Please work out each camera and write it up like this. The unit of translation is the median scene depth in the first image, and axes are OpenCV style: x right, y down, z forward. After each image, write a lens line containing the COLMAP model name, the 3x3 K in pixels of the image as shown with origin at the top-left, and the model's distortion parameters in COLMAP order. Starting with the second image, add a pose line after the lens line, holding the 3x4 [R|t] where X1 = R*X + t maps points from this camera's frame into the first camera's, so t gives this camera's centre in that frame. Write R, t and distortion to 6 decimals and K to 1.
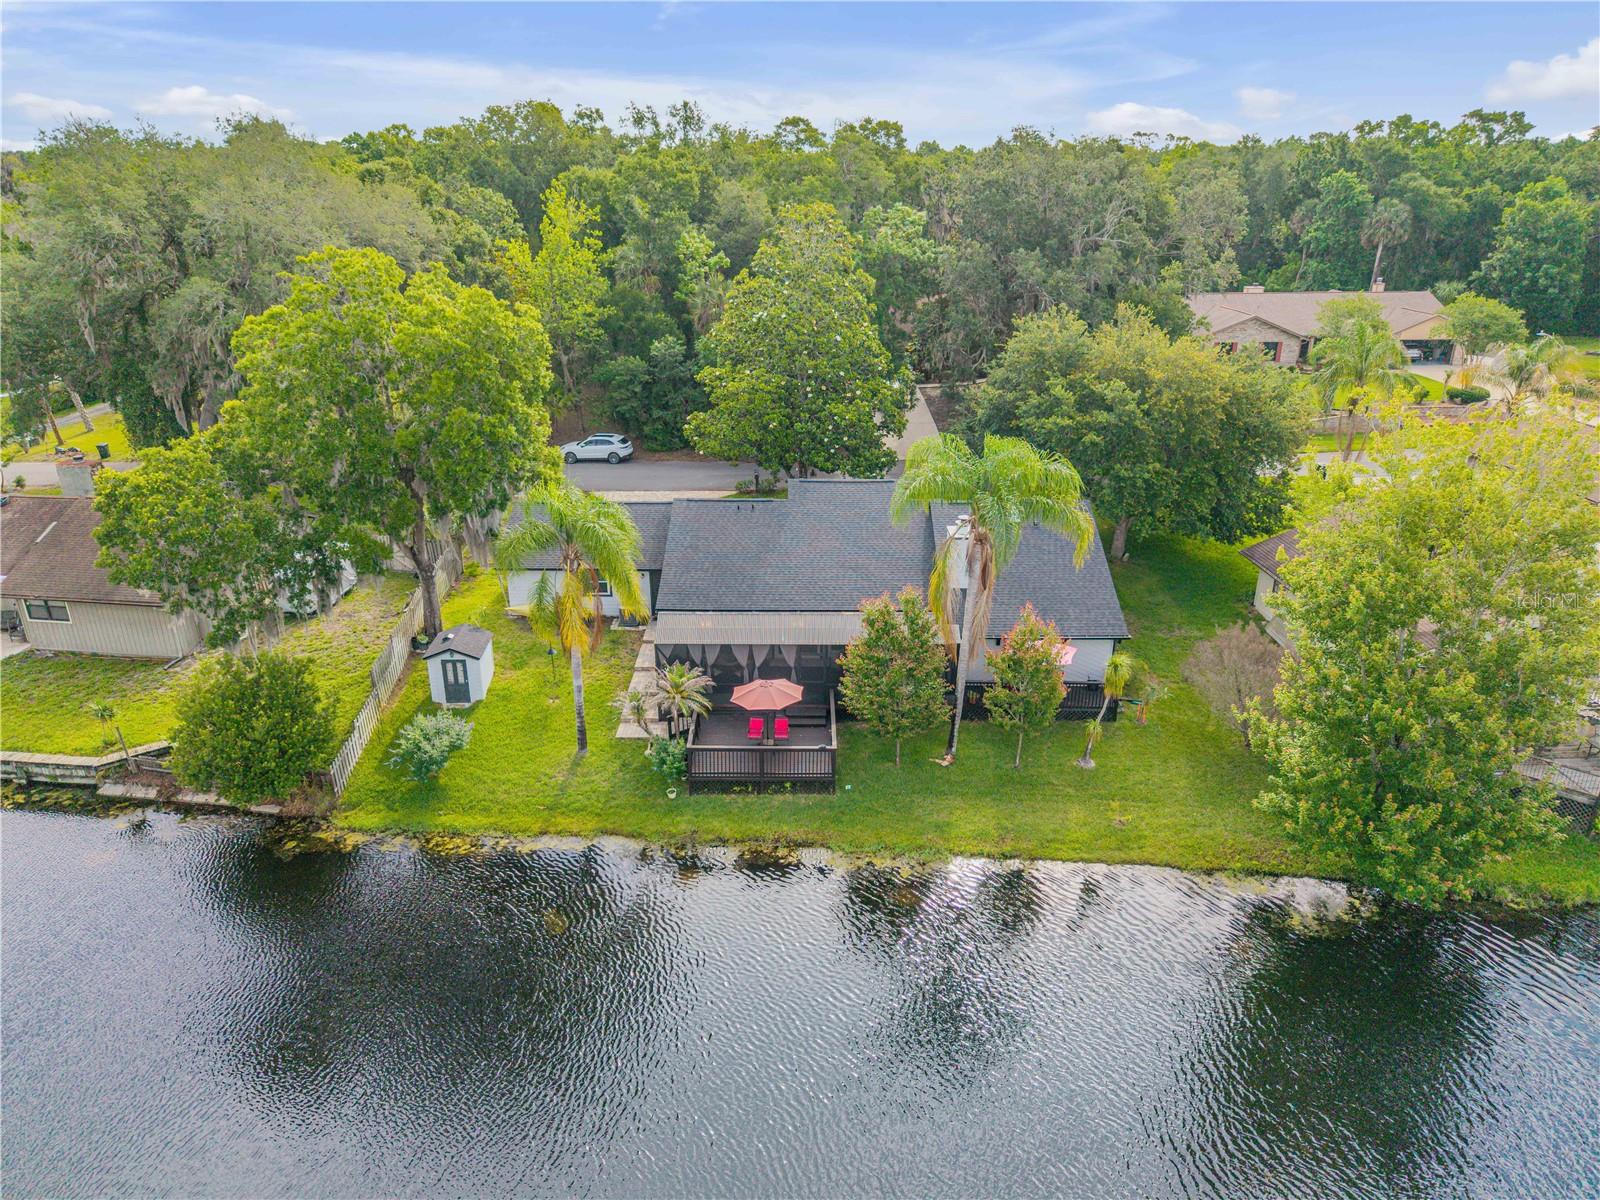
lens RADIAL K [[1079.8, 0, 806.1], [0, 1079.8, 602.3], [0, 0, 1]] dist [0.004499, -0.006674]
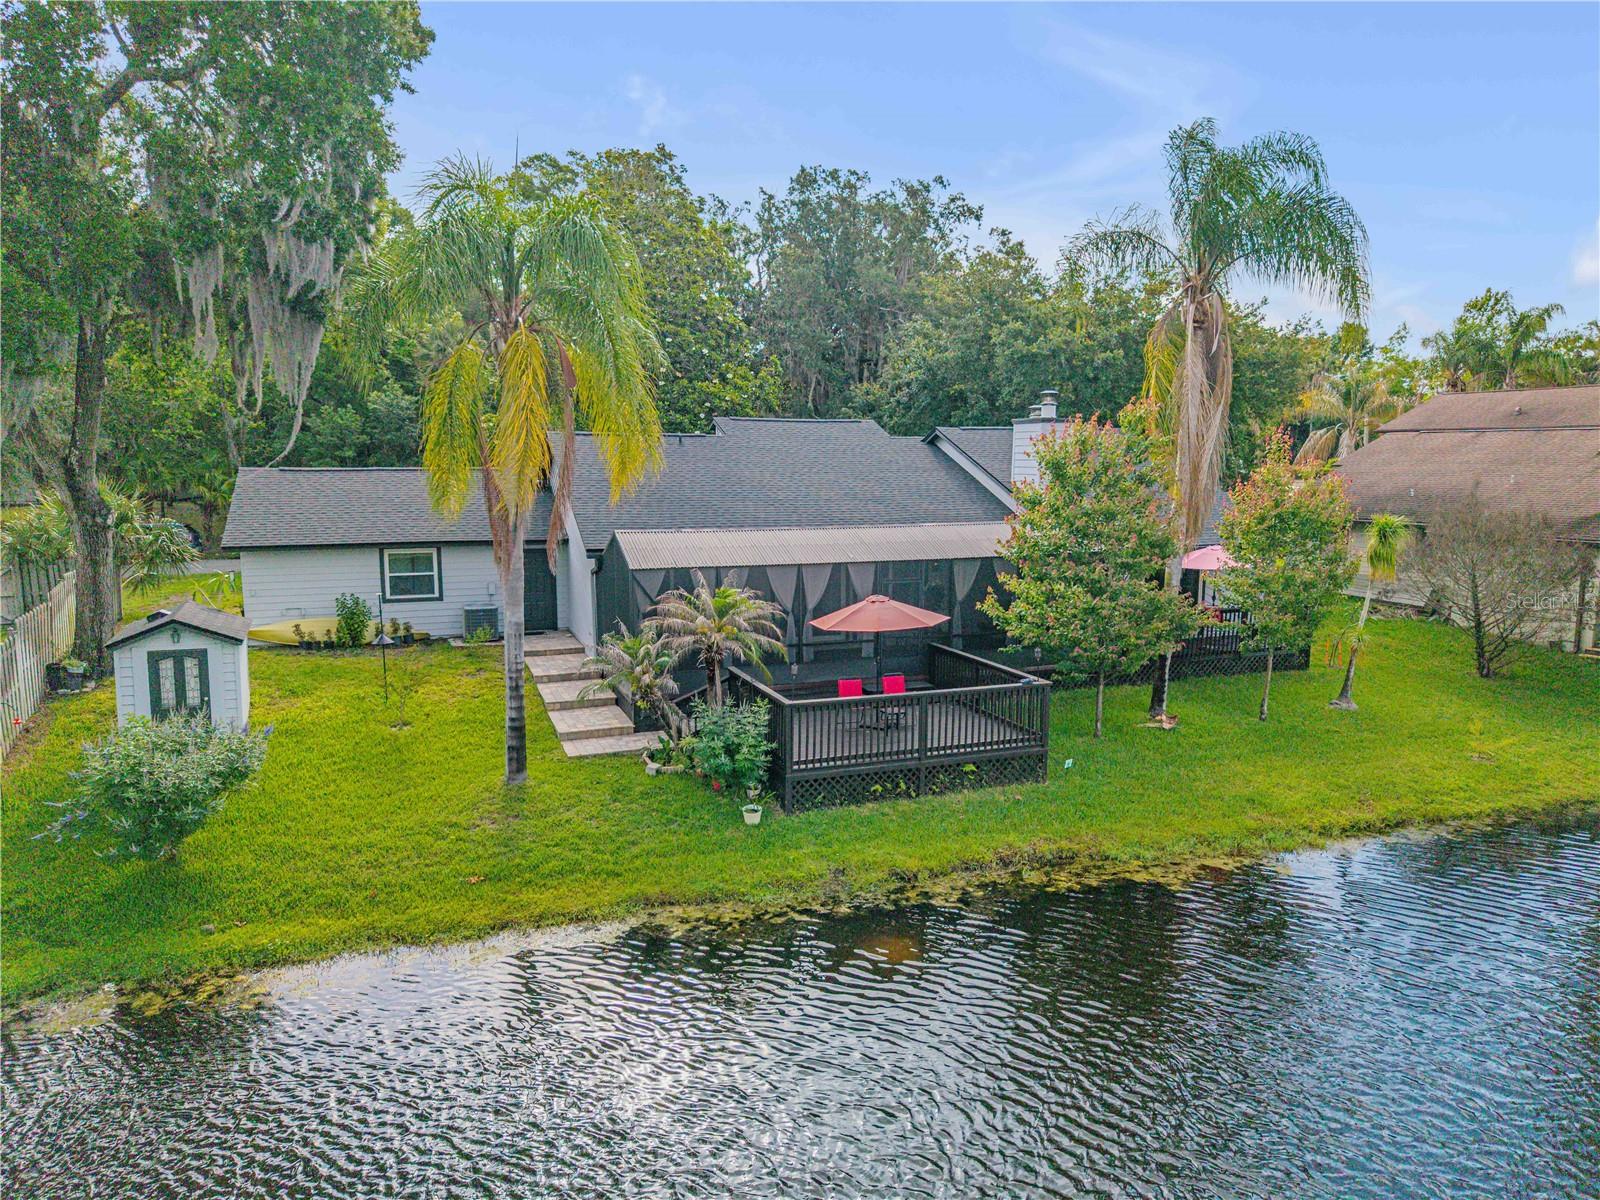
lens RADIAL K [[1079.8, 0, 806.1], [0, 1079.8, 602.3], [0, 0, 1]] dist [0.004499, -0.006674]
pose [[0.932927, -0.044754, 0.357273, -0.267127], [0.130797, 0.966586, -0.220461, 0.193287], [-0.335469, 0.252405, 0.907608, 0.532509]]
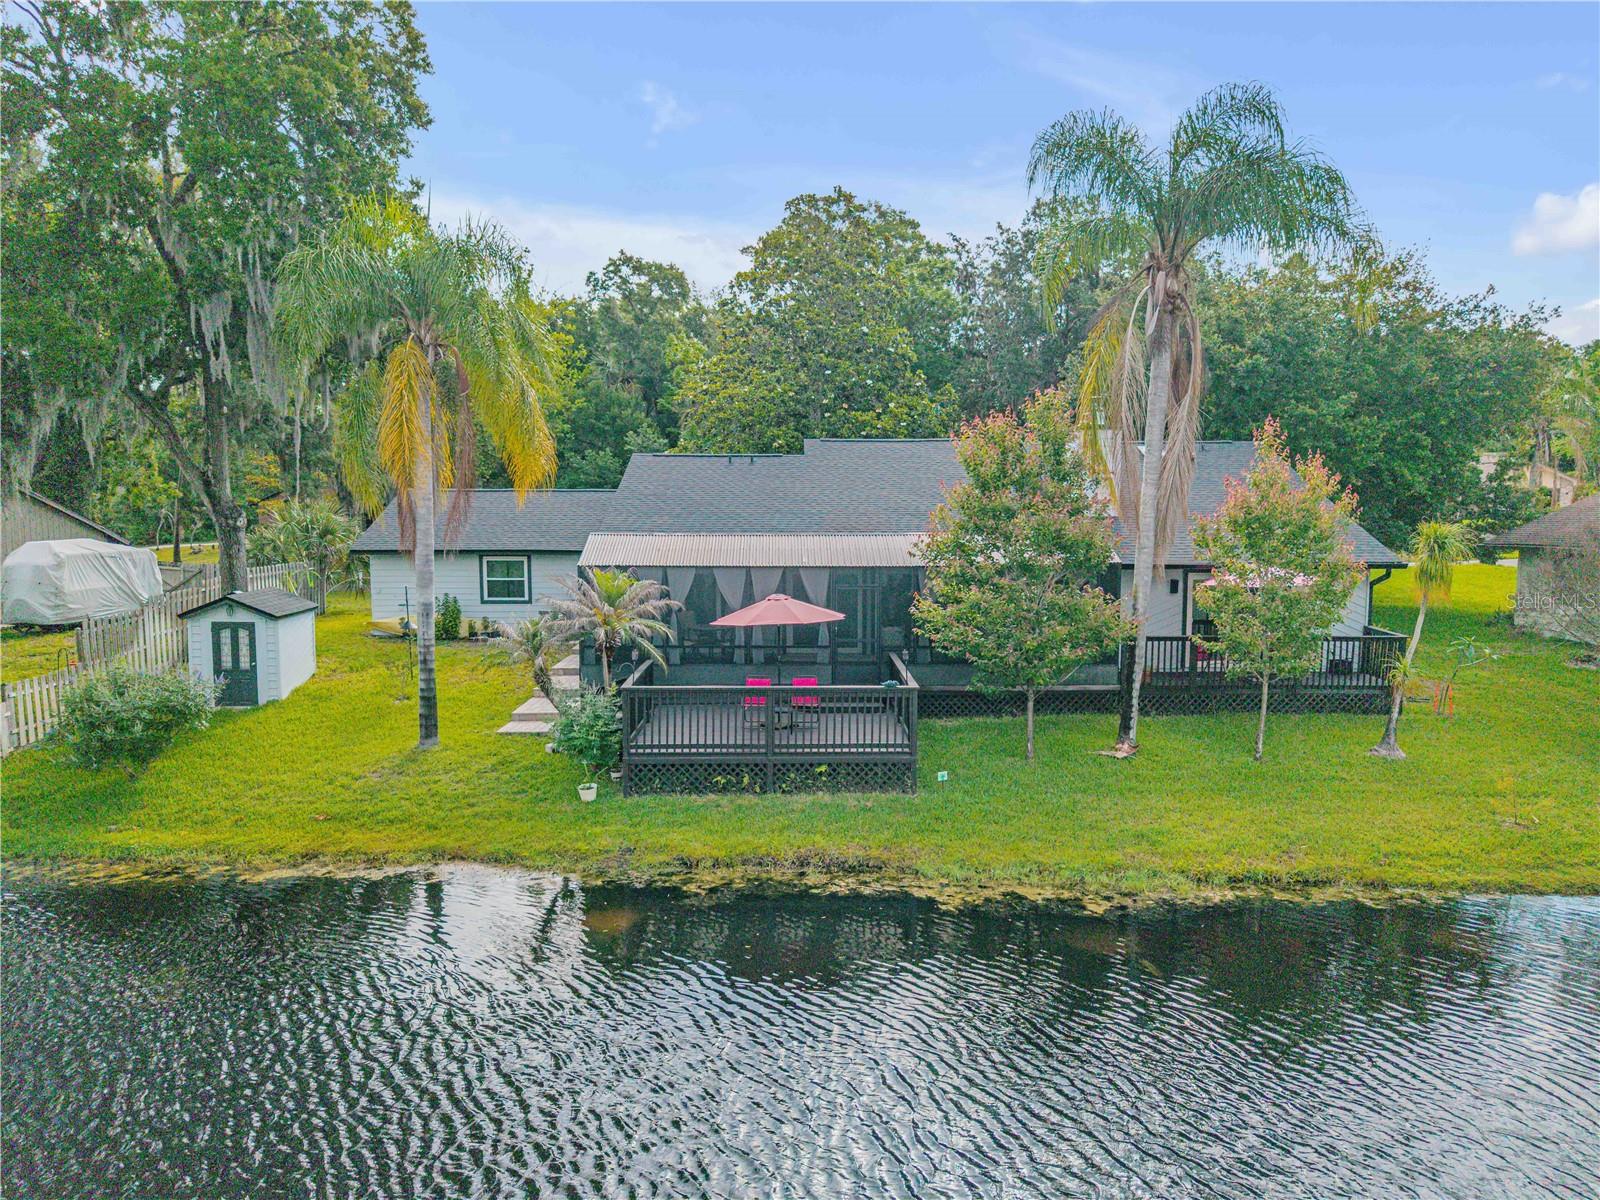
lens RADIAL K [[1079.8, 0, 806.1], [0, 1079.8, 602.3], [0, 0, 1]] dist [0.004499, -0.006674]
pose [[0.999960, 0.001077, 0.008892, -0.028402], [0.001568, 0.956376, -0.292134, 0.237627], [-0.008819, 0.292136, 0.956336, 0.494656]]
